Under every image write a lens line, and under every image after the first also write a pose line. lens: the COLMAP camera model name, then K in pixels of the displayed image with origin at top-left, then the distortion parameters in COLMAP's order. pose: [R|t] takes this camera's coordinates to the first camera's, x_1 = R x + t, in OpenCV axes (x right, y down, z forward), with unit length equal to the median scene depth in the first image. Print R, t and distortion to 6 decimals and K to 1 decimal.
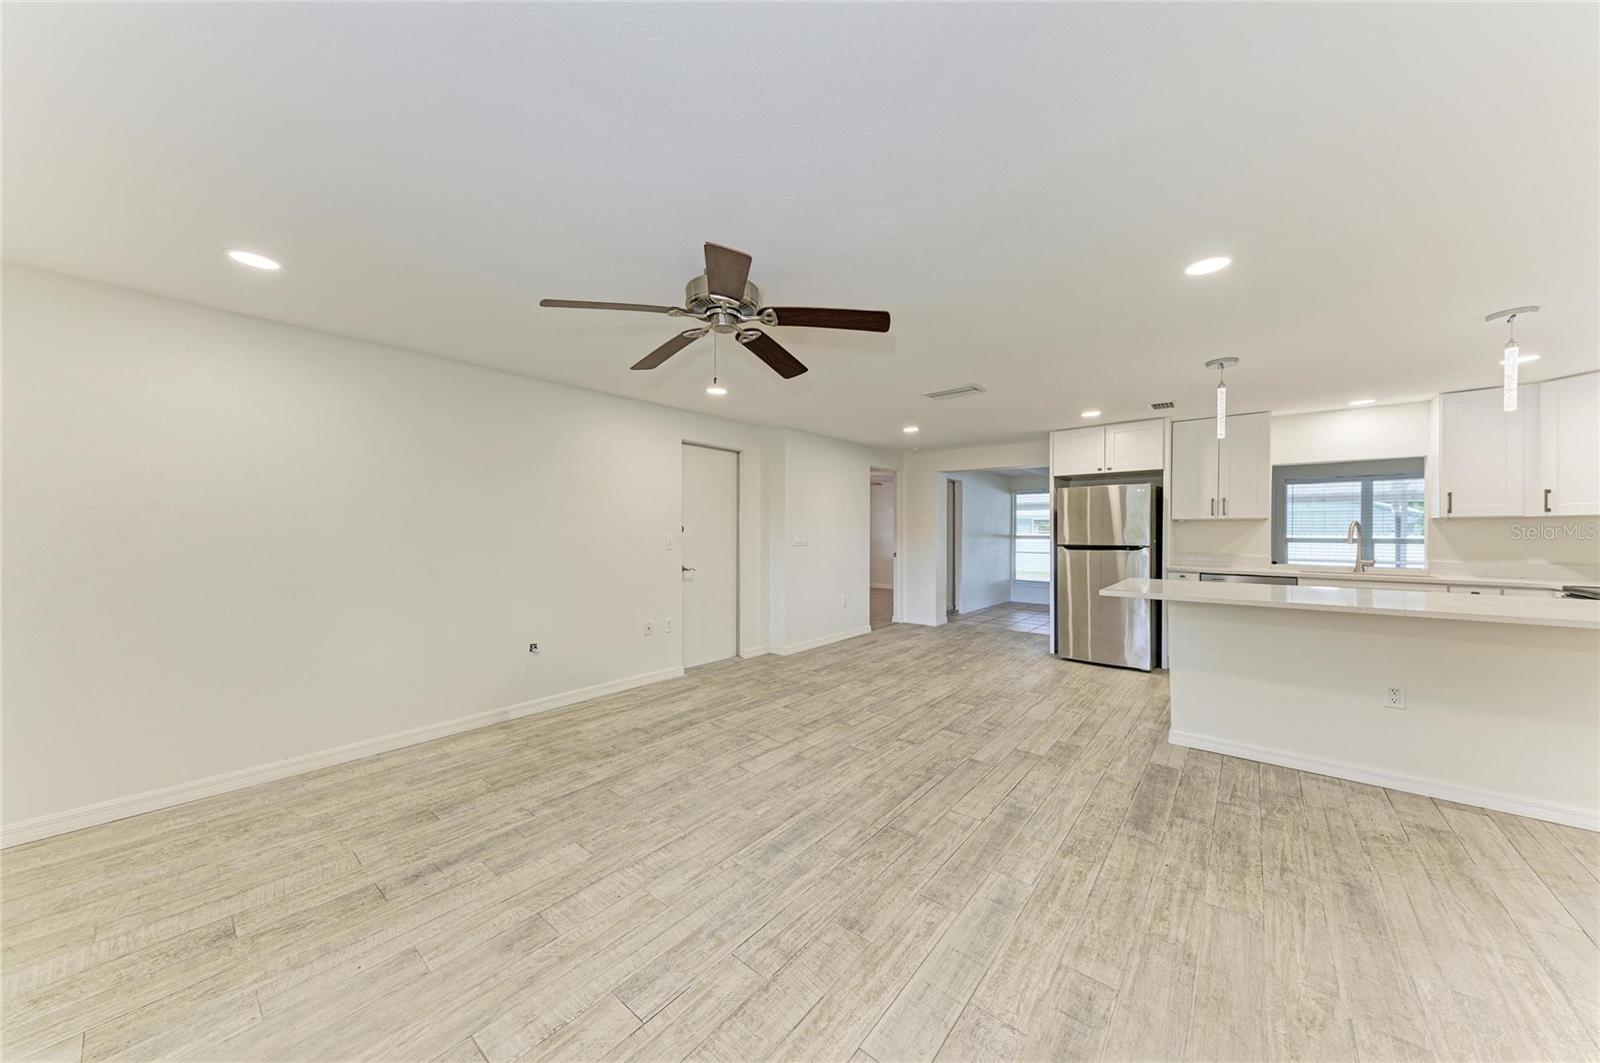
lens RADIAL K [[539.5, 0, 798.4], [0, 539.5, 534.6], [0, 0, 1]] dist [0.016679, -0.000052]
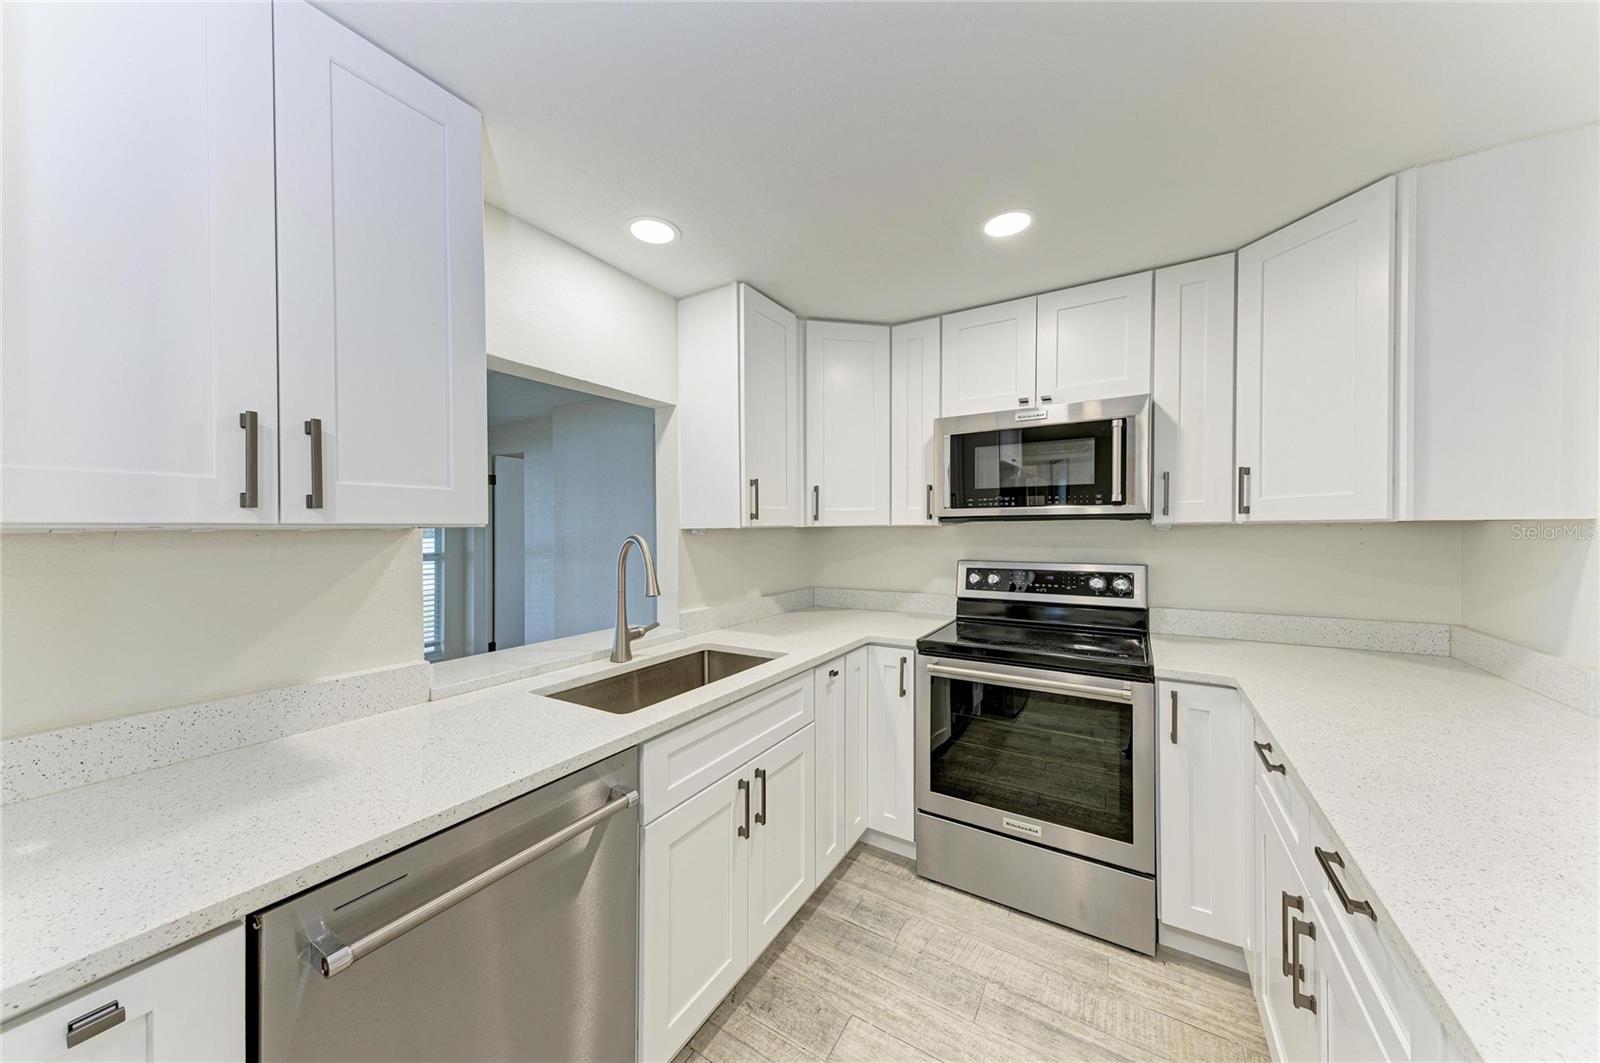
lens RADIAL K [[541.5, 0, 799.6], [0, 541.5, 524.4], [0, 0, 1]] dist [0.015115, -0.000004]
pose [[-0.150235, 0.005633, 0.988634, 0.722116], [0.015801, 0.999870, -0.003296, -0.034190], [-0.988524, 0.015127, -0.150304, 1.107602]]
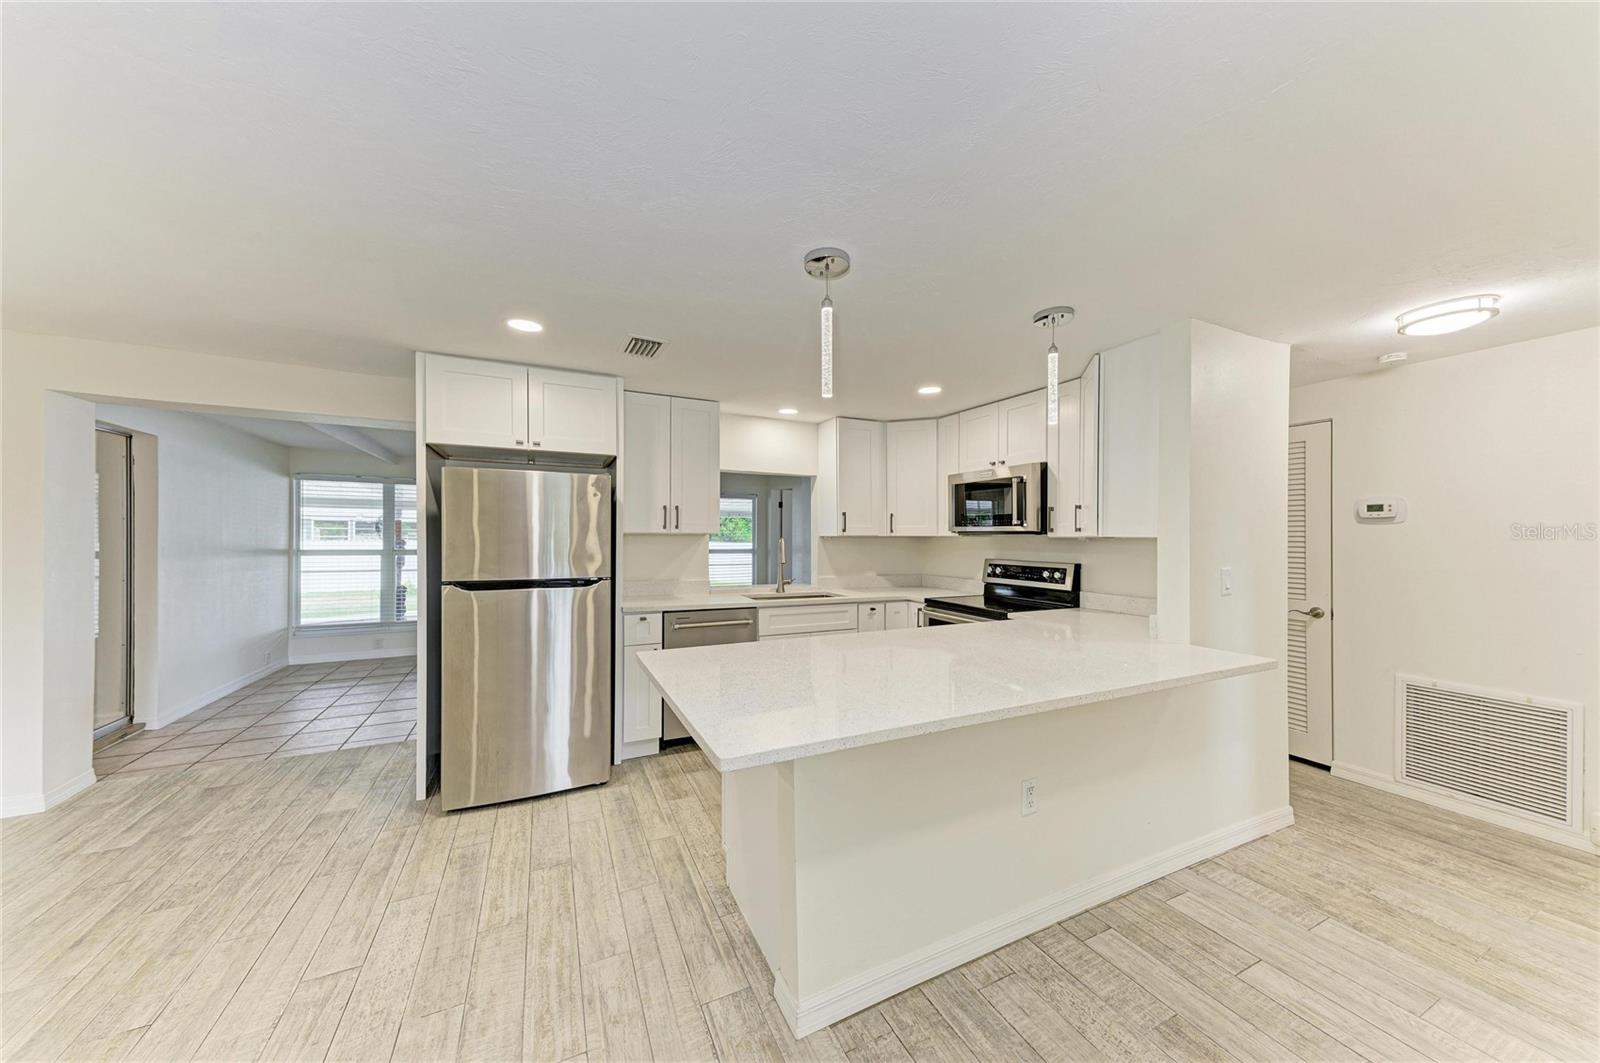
lens RADIAL K [[539.5, 0, 798.4], [0, 539.5, 534.6], [0, 0, 1]] dist [0.016679, -0.000052]
pose [[0.414059, 0.005113, 0.910236, 0.228583], [-0.000040, 0.999984, -0.005599, -0.030202], [-0.910250, 0.002282, 0.414053, 0.701885]]
